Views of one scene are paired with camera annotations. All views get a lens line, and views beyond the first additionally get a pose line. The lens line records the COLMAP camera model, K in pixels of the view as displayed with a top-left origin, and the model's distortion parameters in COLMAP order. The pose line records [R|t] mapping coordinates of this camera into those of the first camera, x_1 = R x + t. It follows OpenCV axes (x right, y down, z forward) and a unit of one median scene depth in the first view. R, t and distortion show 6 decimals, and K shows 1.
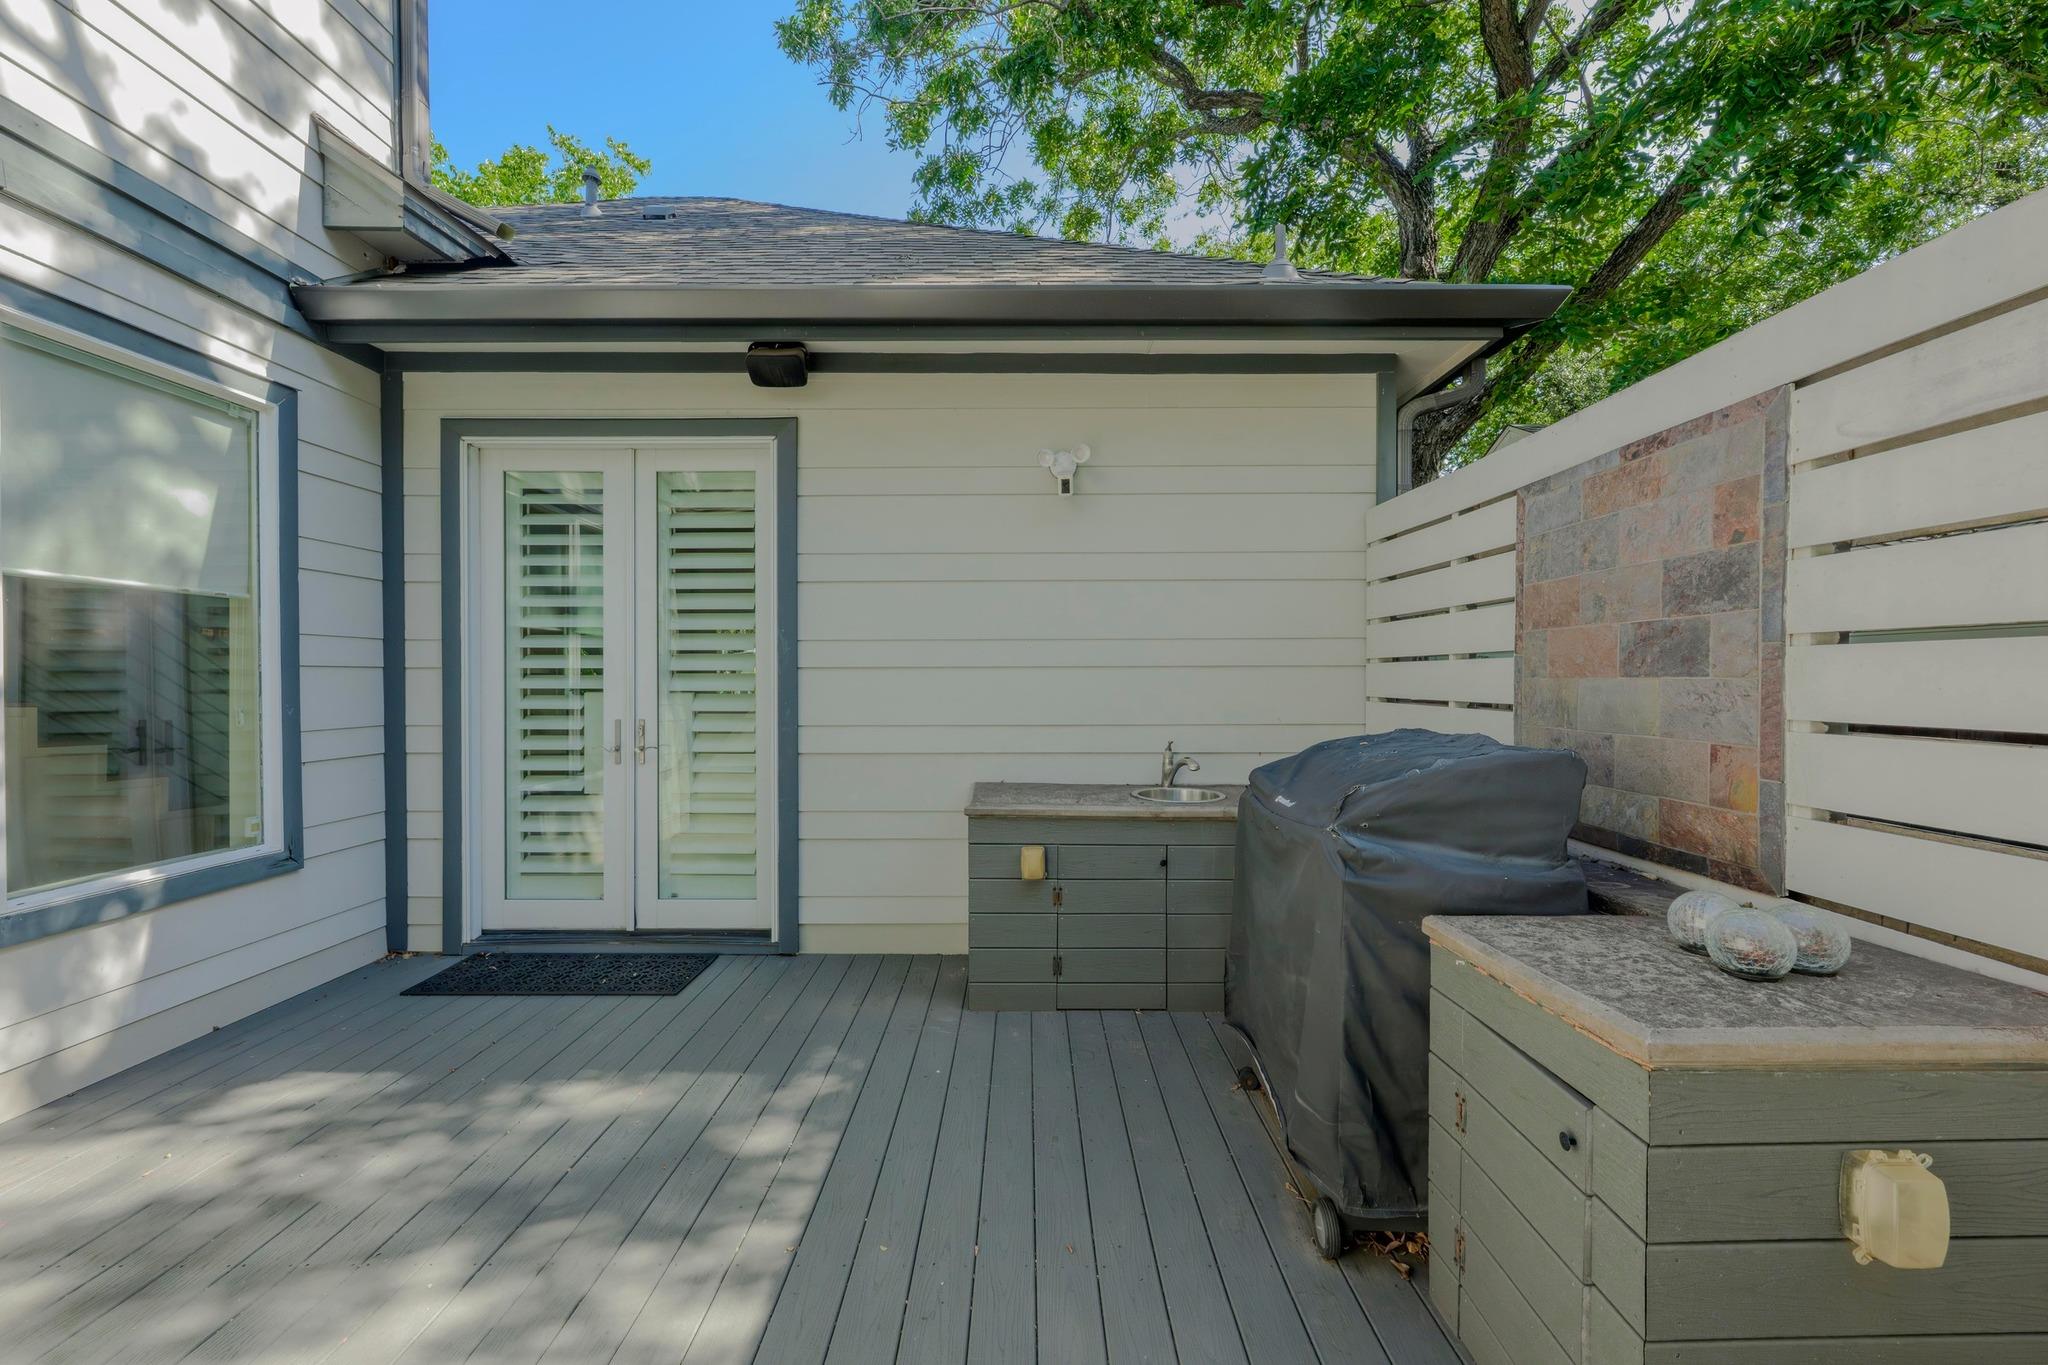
lens RADIAL K [[813.0, 0, 1024.1], [0, 813.0, 688.7], [0, 0, 1]] dist [-0.001603, 0.000773]
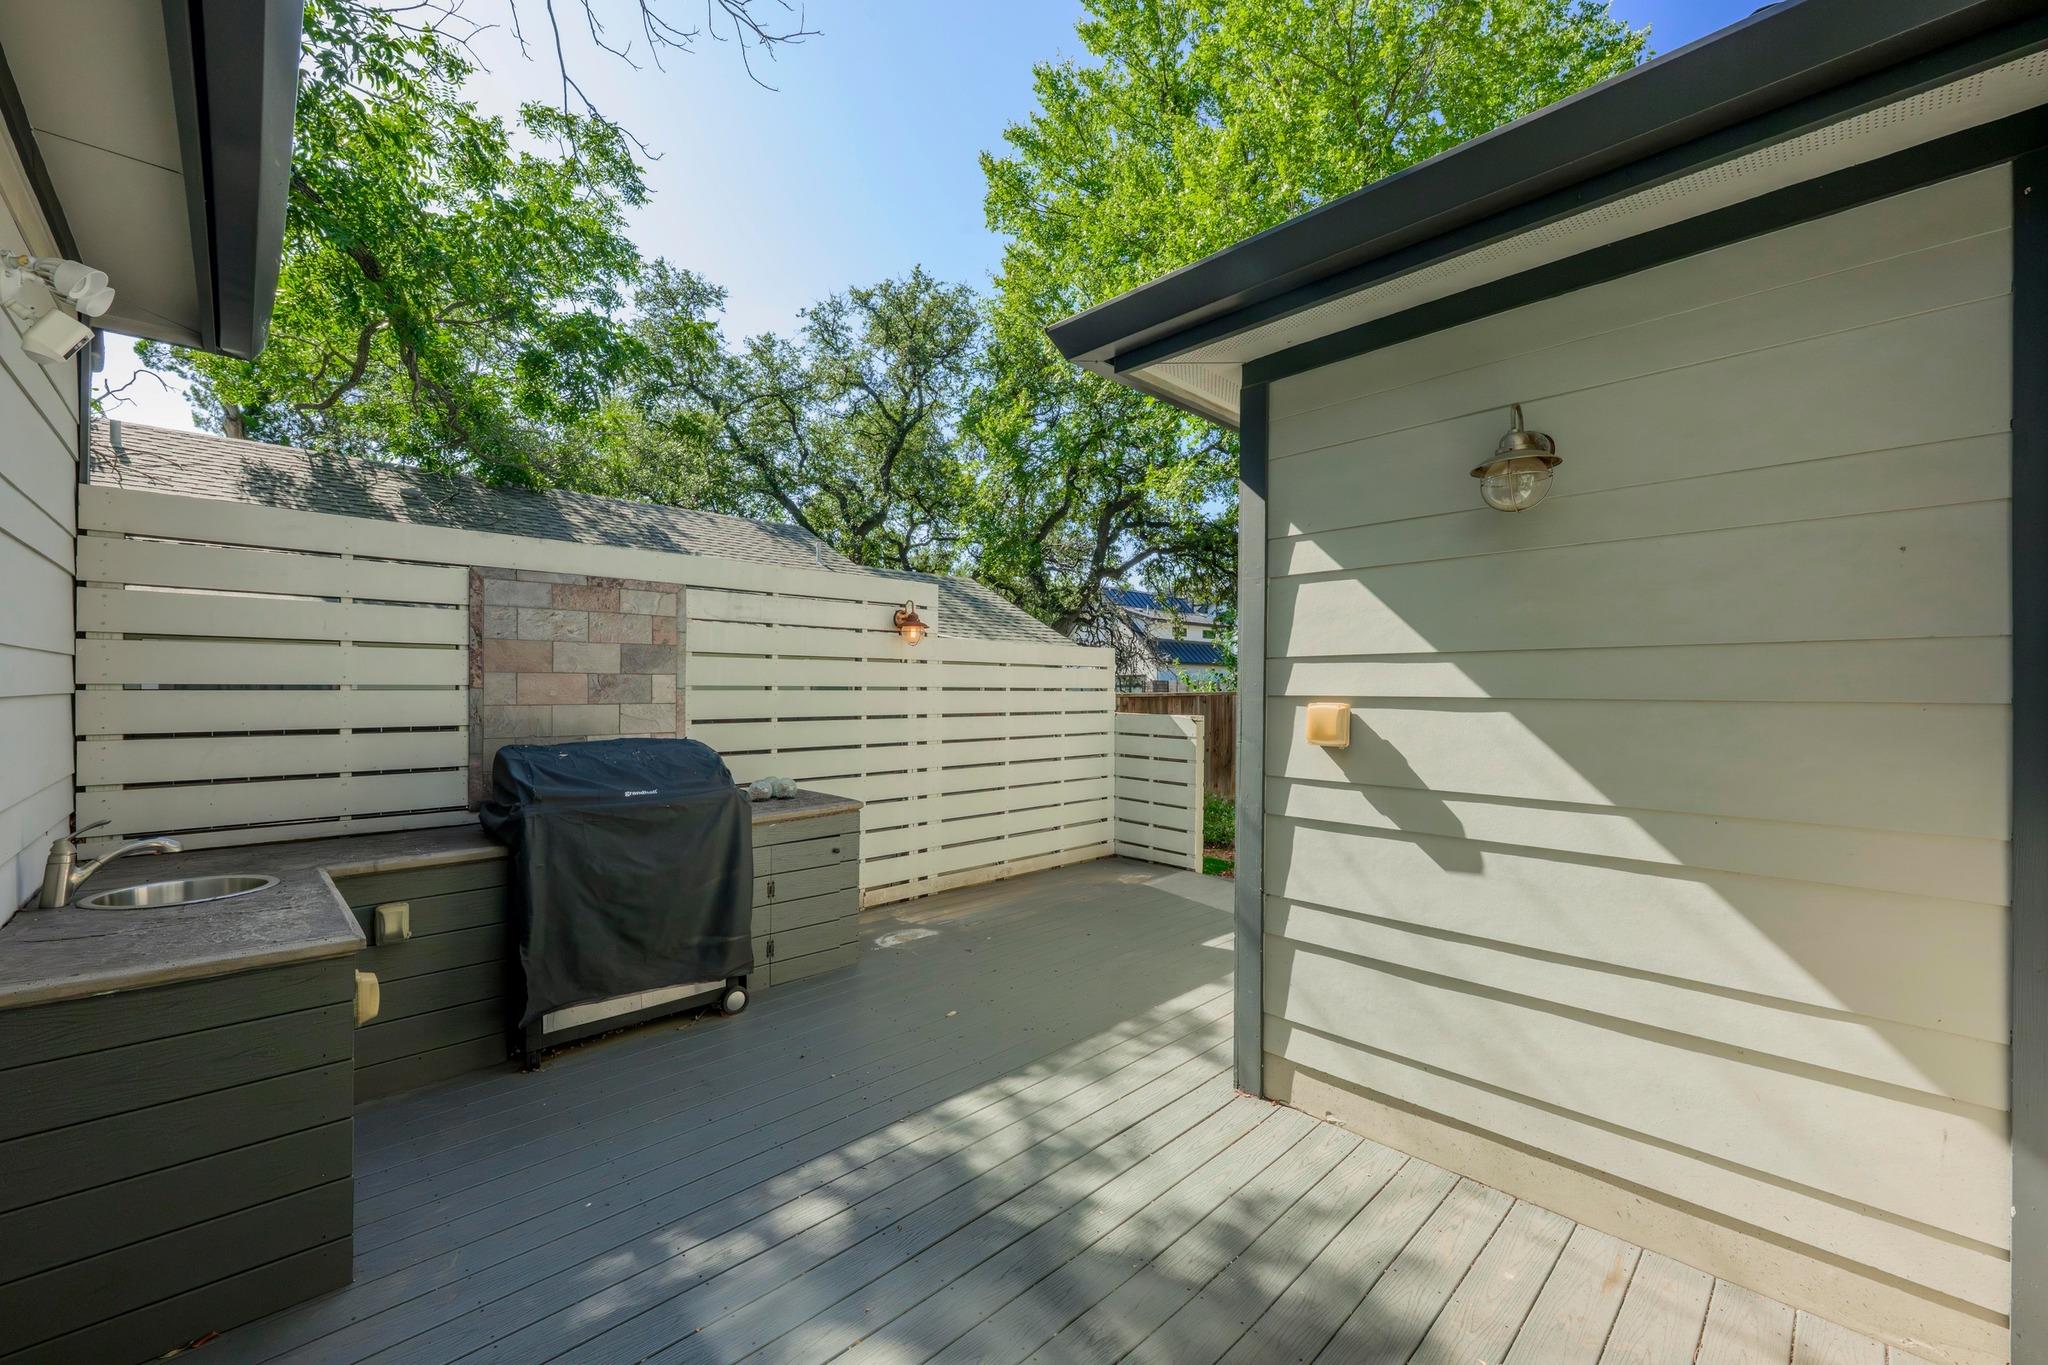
lens RADIAL K [[813.0, 0, 1022.1], [0, 813.0, 684.0], [0, 0, 1]] dist [-0.001603, 0.000773]
pose [[-0.692571, 0.004431, 0.721336, -1.340393], [0.010676, 0.999935, 0.004108, -0.060183], [-0.721271, 0.010547, -0.692573, 1.698358]]
